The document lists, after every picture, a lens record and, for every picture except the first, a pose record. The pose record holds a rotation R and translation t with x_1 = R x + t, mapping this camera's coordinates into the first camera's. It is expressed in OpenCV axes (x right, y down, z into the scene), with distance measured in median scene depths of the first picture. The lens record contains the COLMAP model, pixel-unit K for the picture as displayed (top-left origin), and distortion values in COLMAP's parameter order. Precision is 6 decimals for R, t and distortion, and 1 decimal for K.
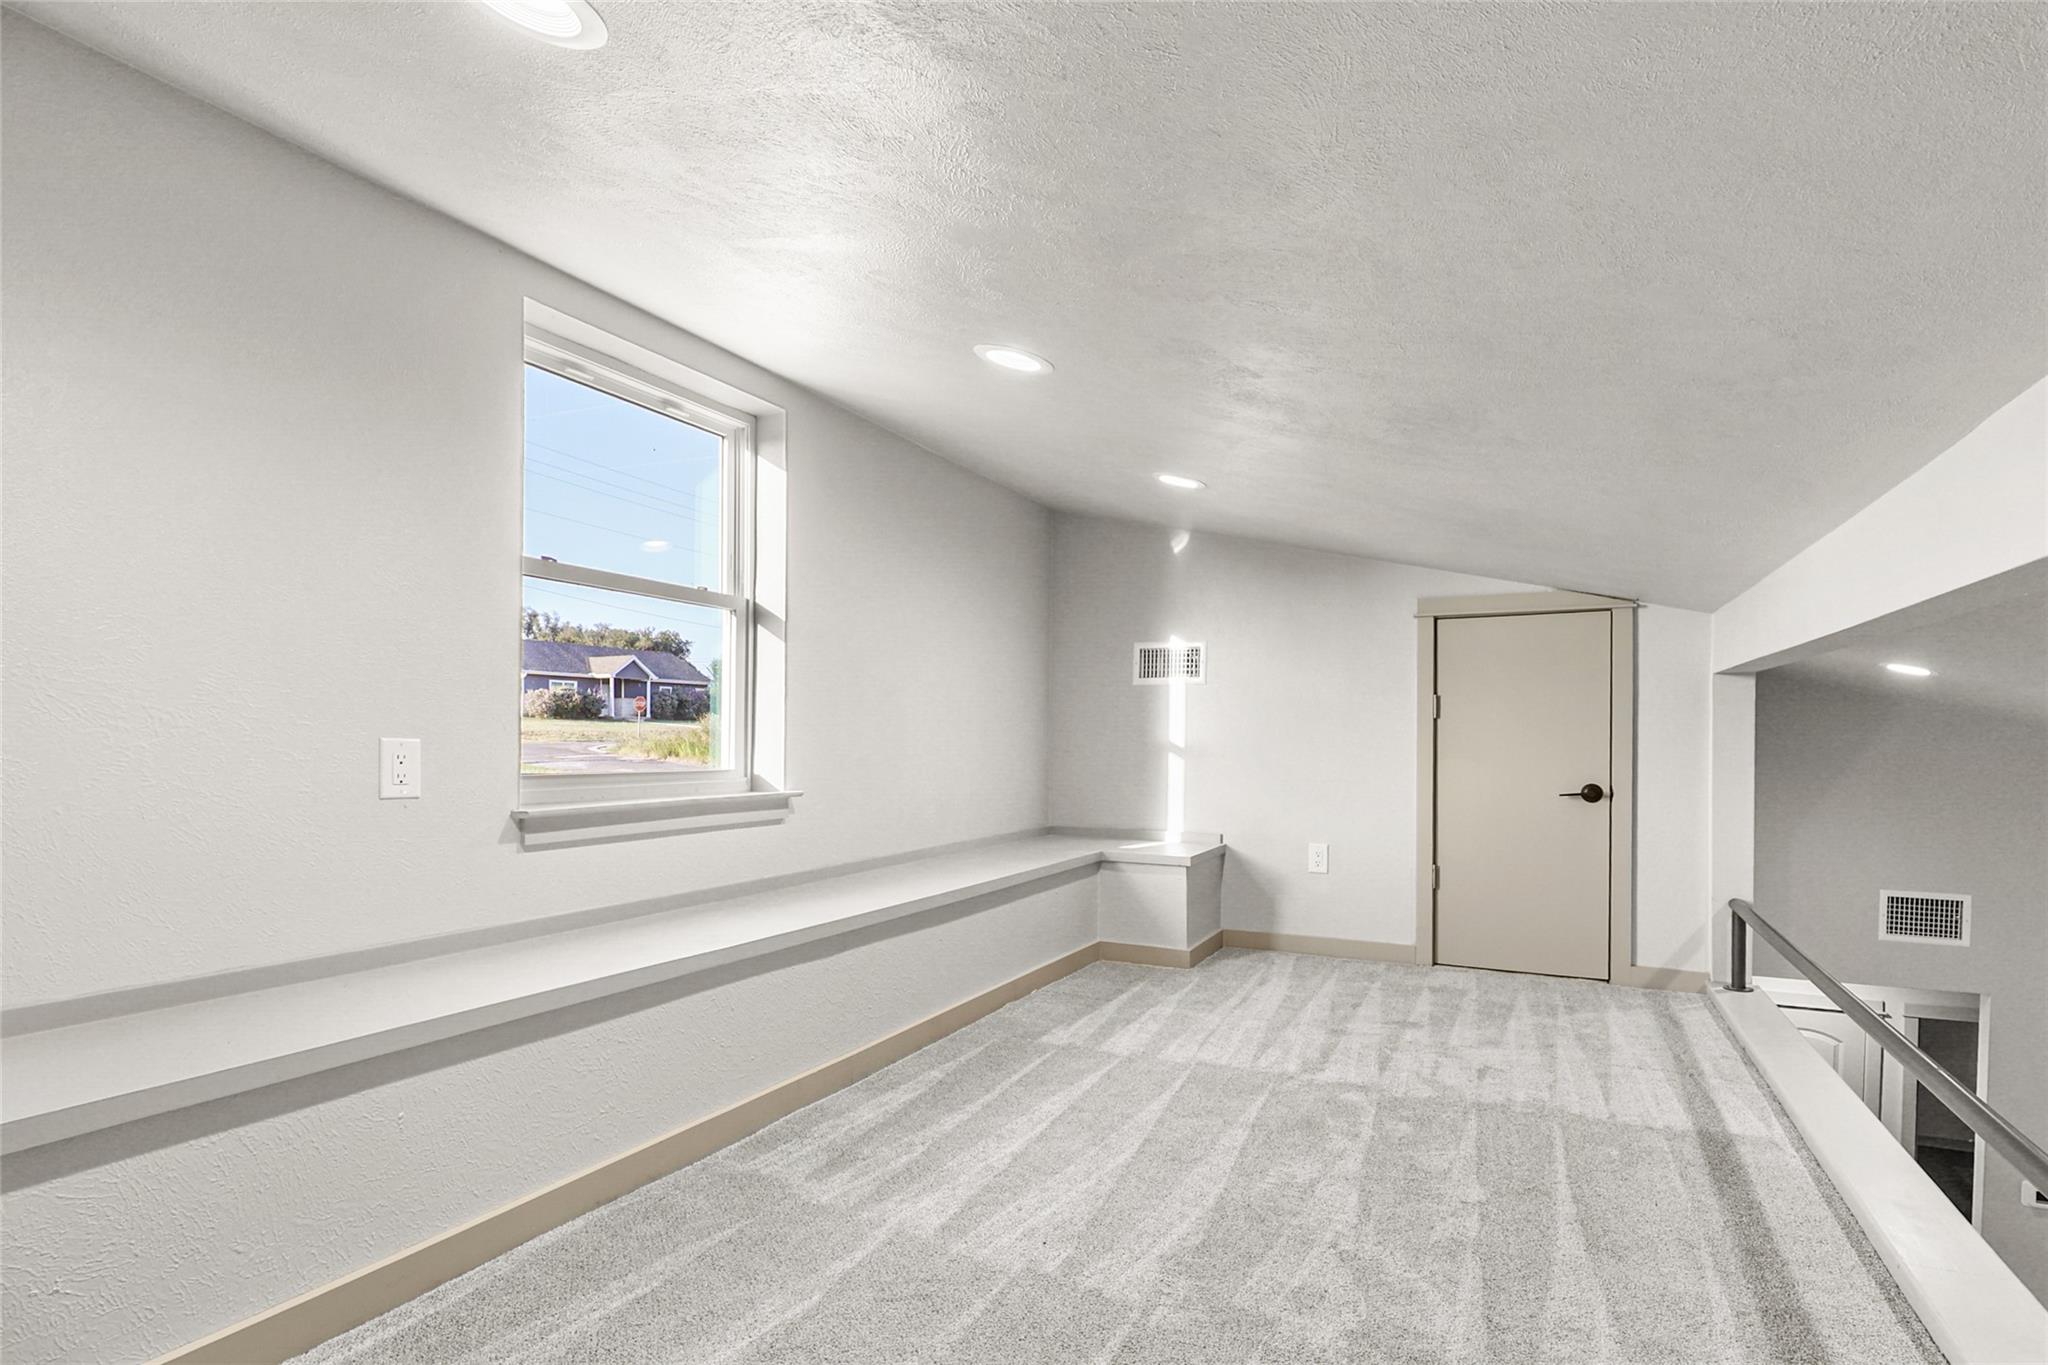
lens RADIAL K [[972.4, 0, 1036.2], [0, 972.4, 728.6], [0, 0, 1]] dist [-0.001011, -0.013814]
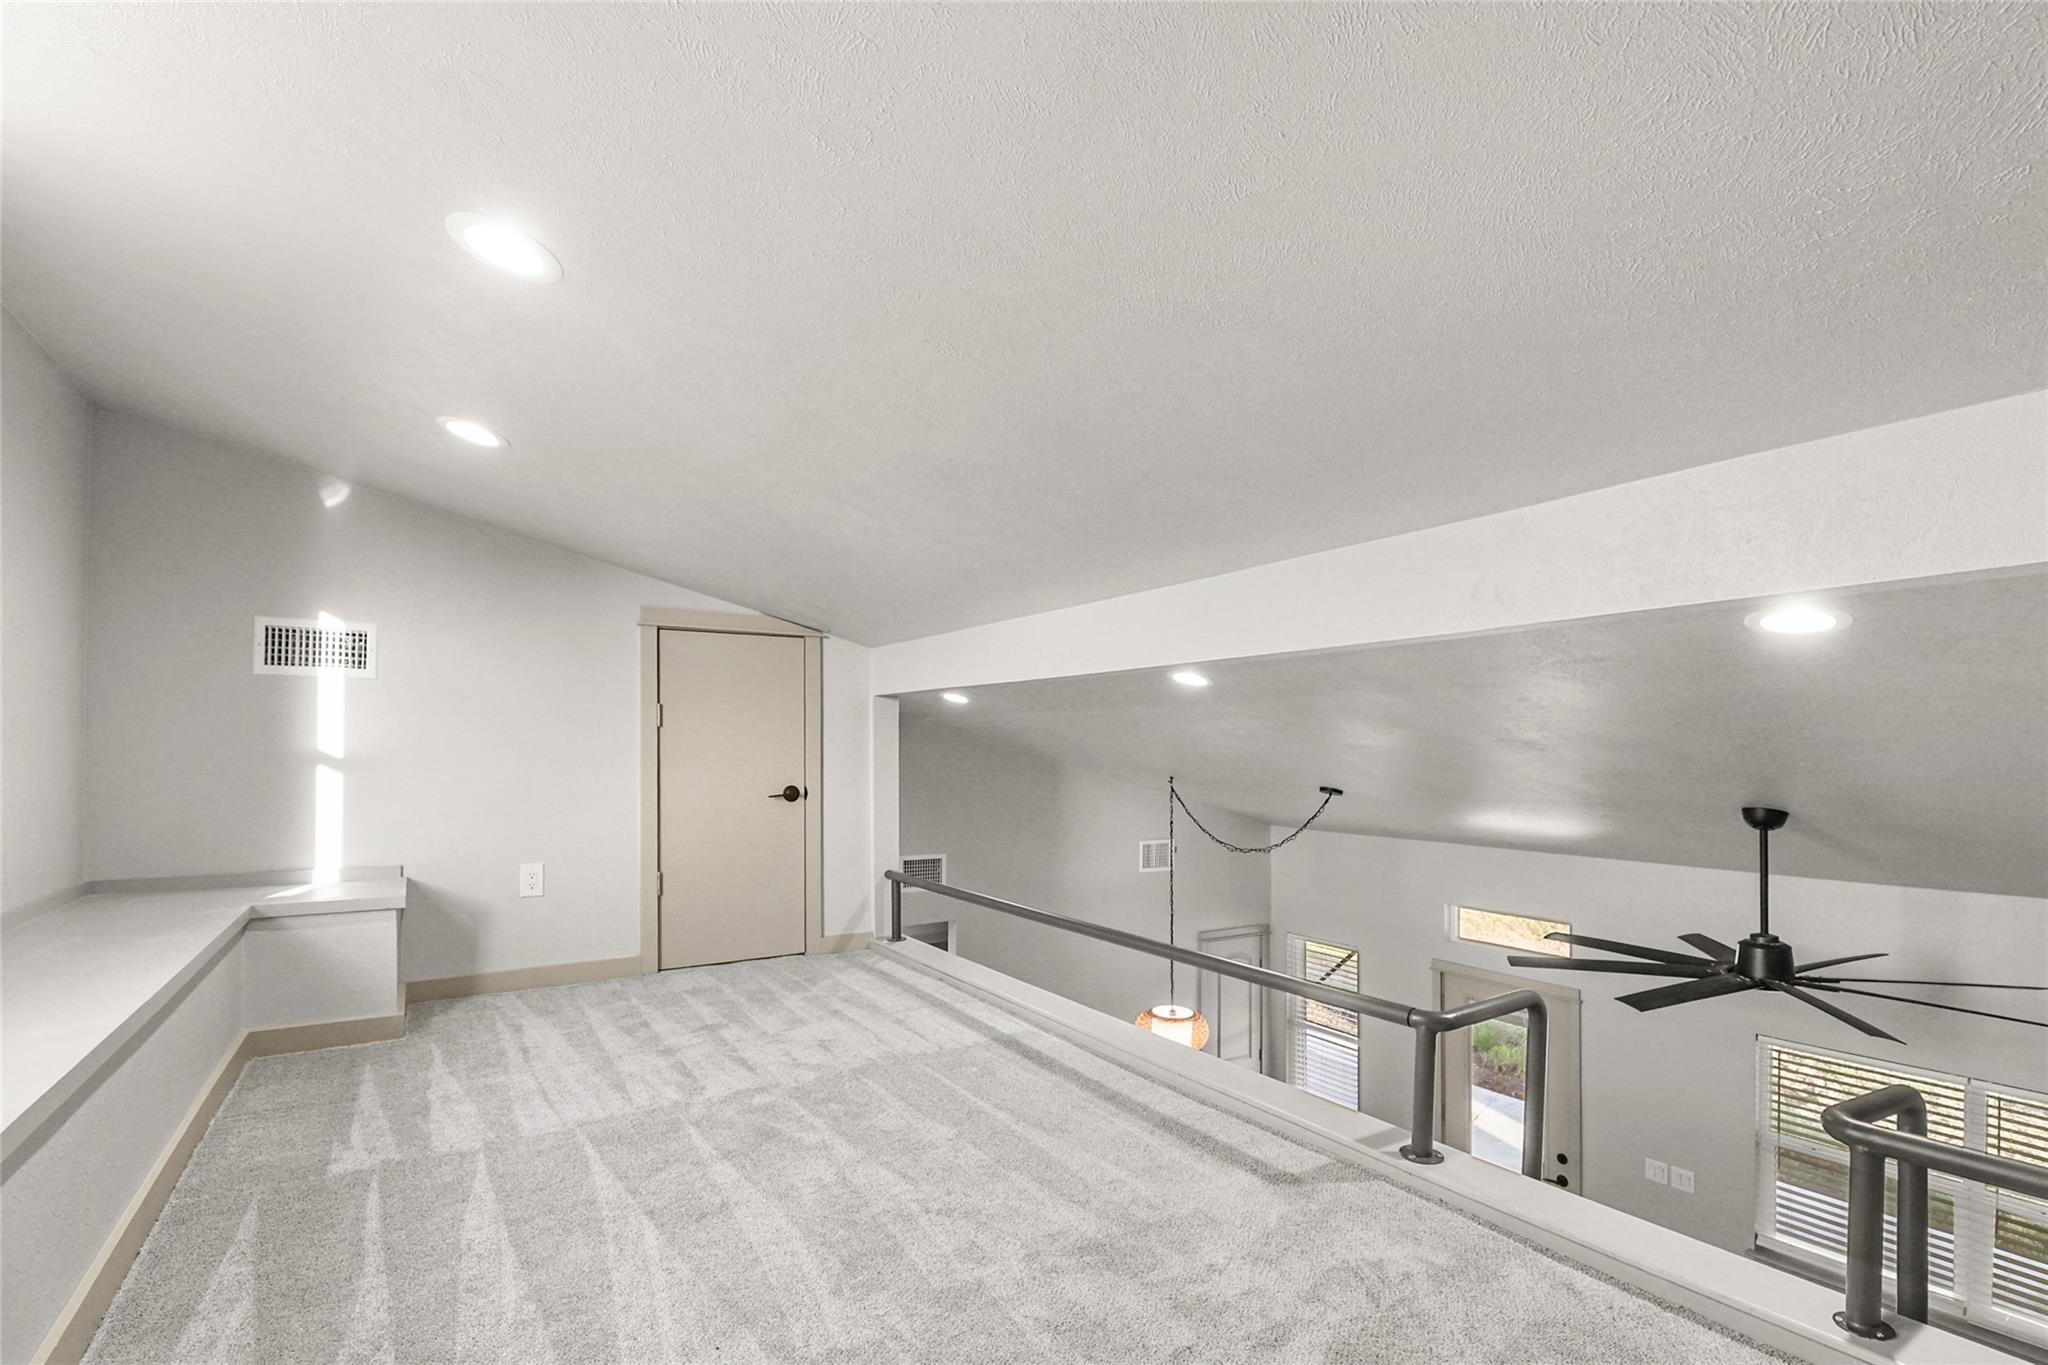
lens RADIAL K [[972.4, 0, 1036.2], [0, 972.4, 728.6], [0, 0, 1]] dist [-0.001011, -0.013814]
pose [[0.510731, 0.013905, 0.859628, -0.260511], [-0.007834, 0.999903, -0.011519, -0.000037], [-0.859705, -0.000851, 0.510790, 0.148895]]
